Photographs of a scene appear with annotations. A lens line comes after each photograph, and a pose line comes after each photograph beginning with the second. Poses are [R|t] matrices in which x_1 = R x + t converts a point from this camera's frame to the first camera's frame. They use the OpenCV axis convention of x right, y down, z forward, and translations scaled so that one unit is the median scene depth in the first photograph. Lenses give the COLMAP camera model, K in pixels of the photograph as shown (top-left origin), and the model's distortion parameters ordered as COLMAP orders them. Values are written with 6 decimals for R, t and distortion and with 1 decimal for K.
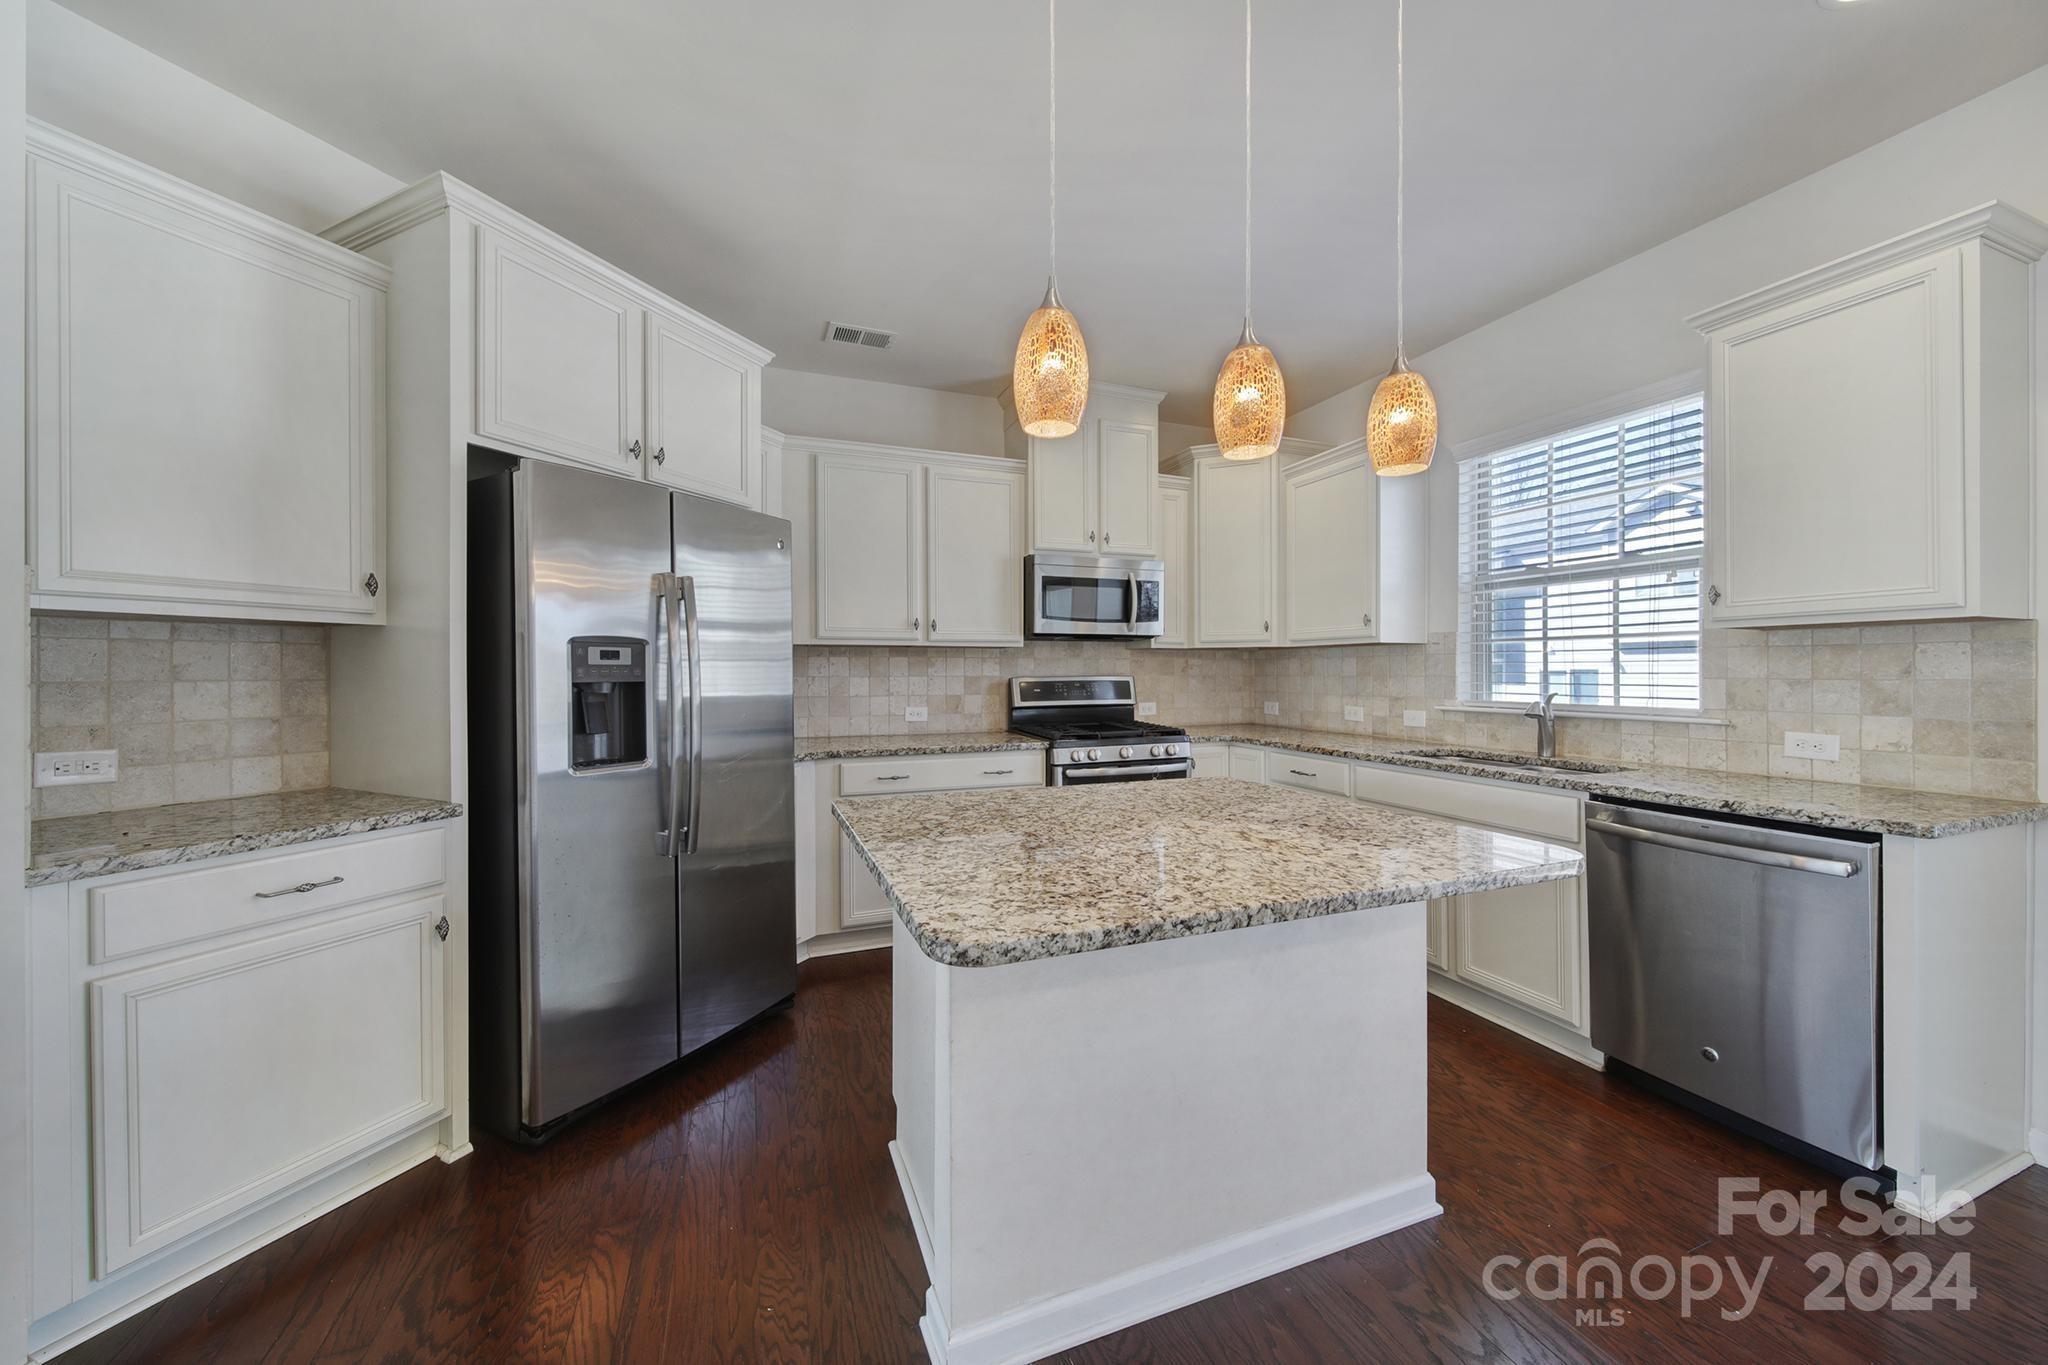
lens RADIAL K [[726.5, 0, 1022.7], [0, 726.5, 675.2], [0, 0, 1]] dist [-0.000311, -0.000175]
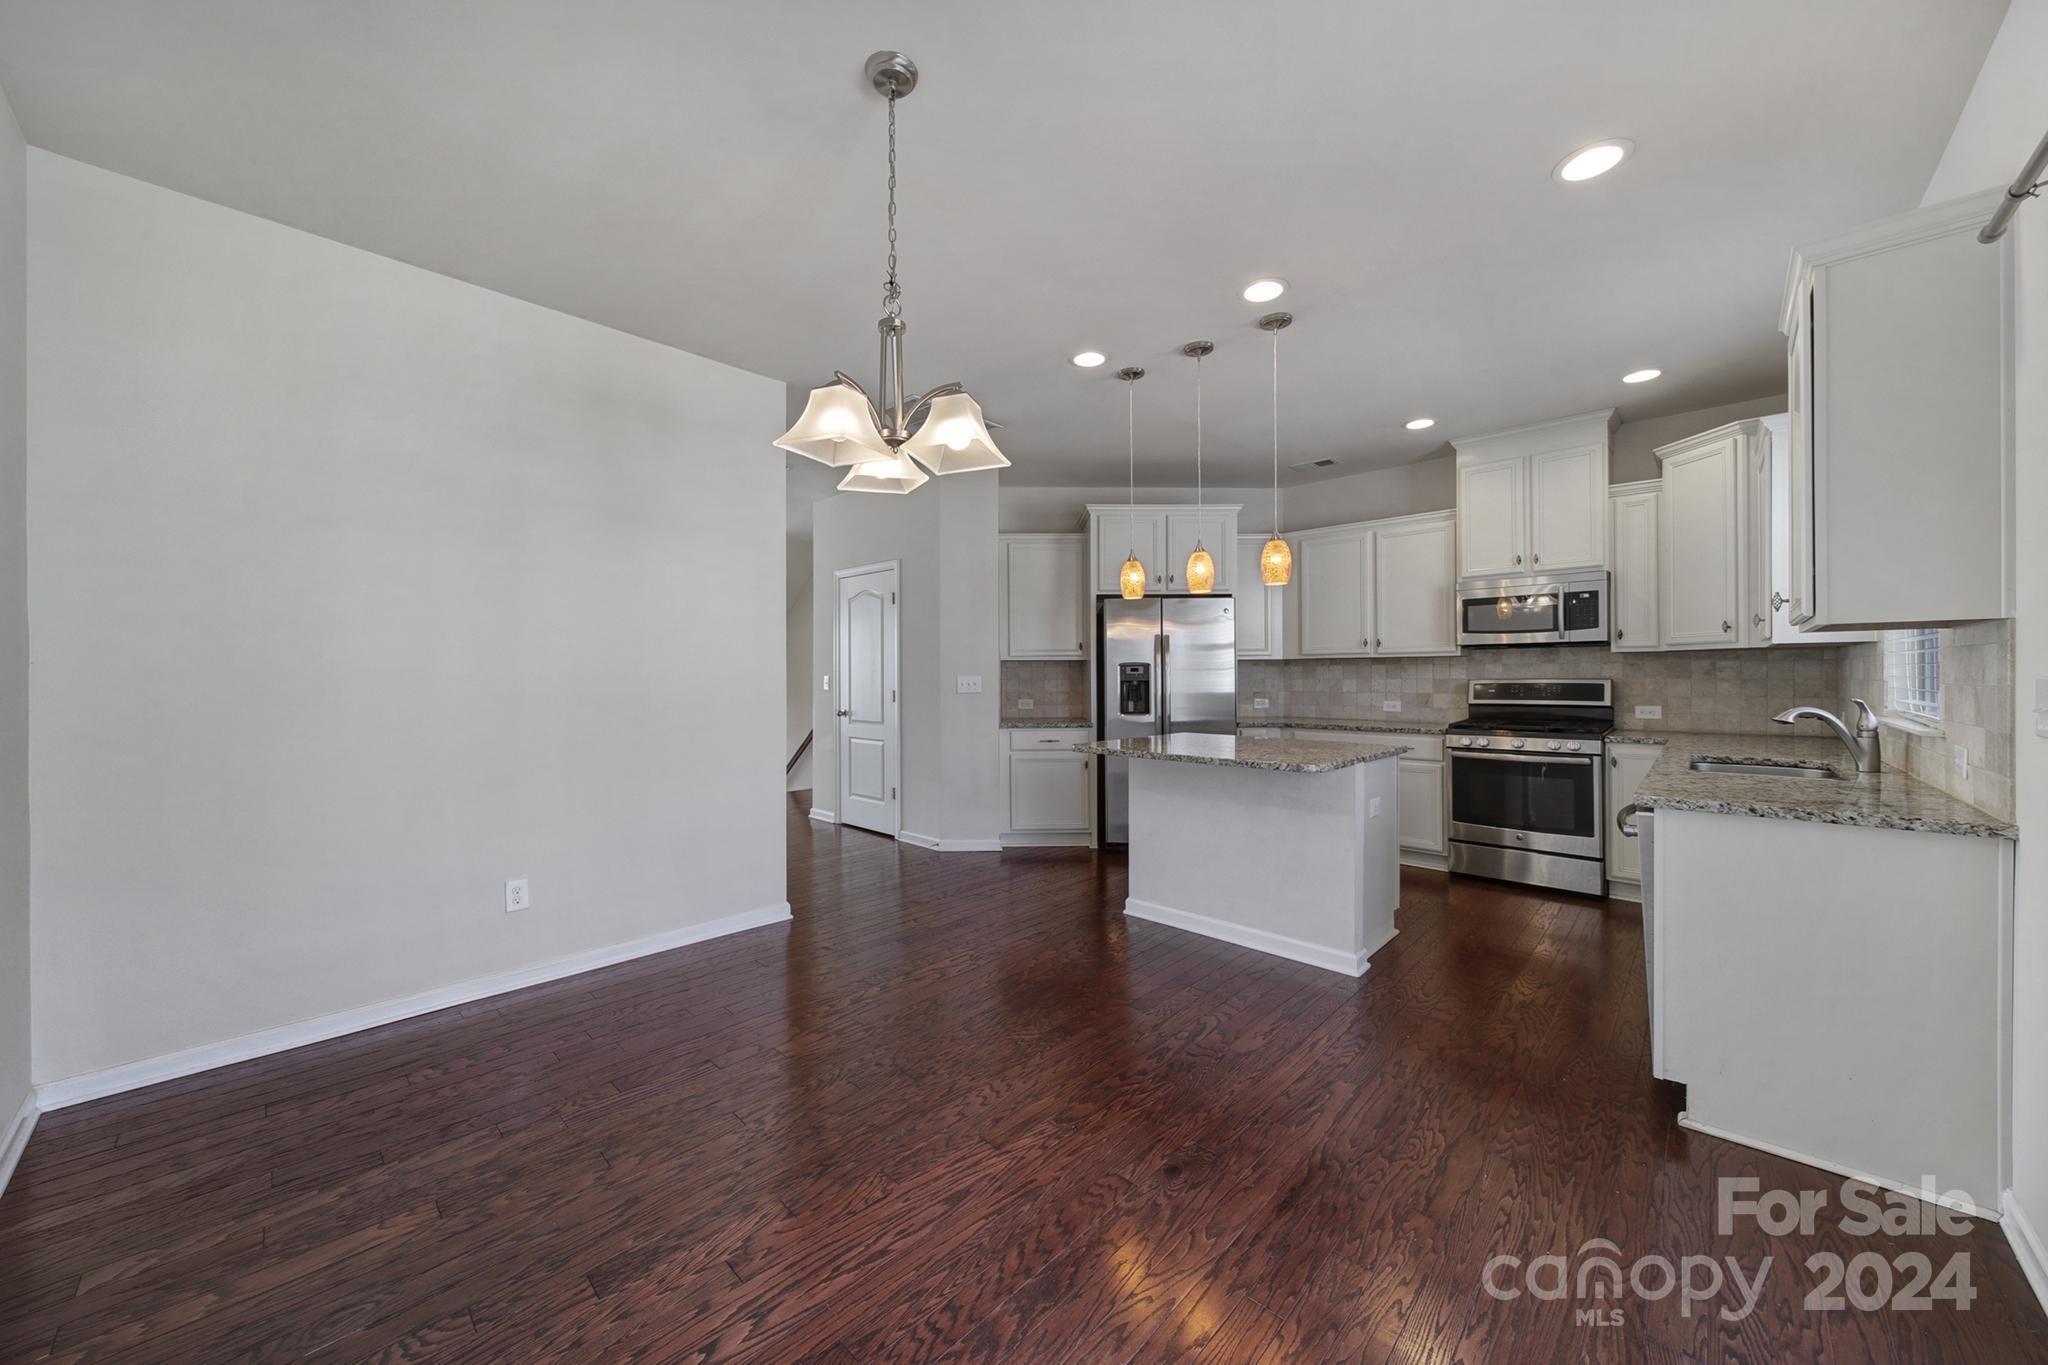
lens RADIAL K [[718.7, 0, 1024.0], [0, 718.7, 677.4], [0, 0, 1]] dist [0.000270, -0.000001]
pose [[0.427460, 0.000812, -0.904034, 0.897618], [-0.000504, 1.000000, 0.000660, -0.001873], [0.904034, 0.000174, 0.427460, -0.242538]]
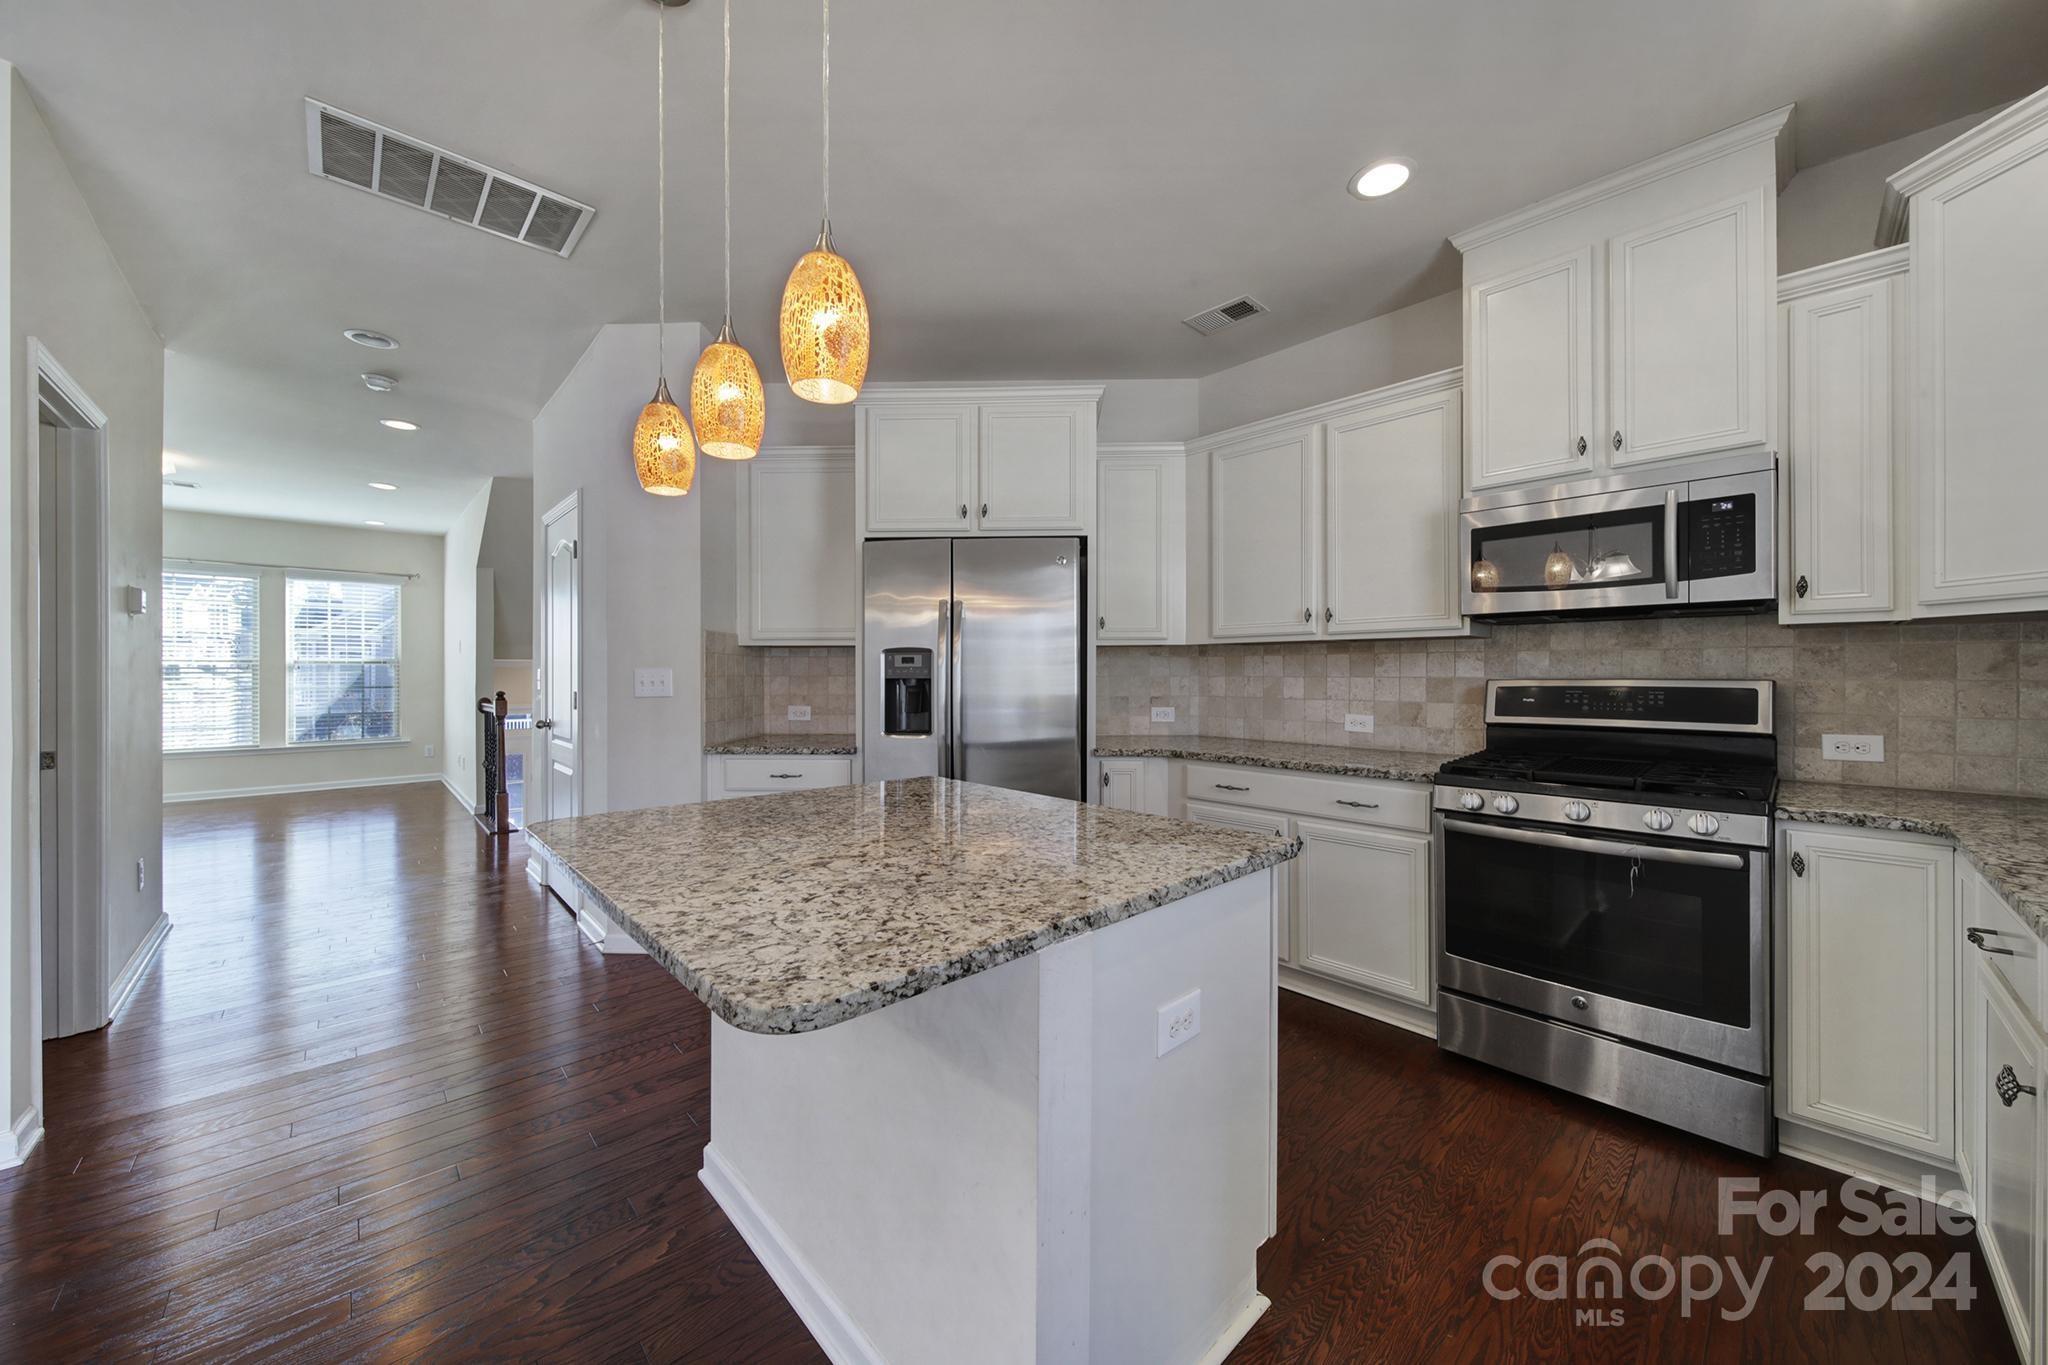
lens RADIAL K [[726.5, 0, 1022.7], [0, 726.5, 675.2], [0, 0, 1]] dist [-0.000311, -0.000175]
pose [[0.378780, 0.005154, -0.925472, 0.533699], [-0.004645, 0.999982, 0.003667, -0.002034], [0.925475, 0.002910, 0.378798, 0.386520]]
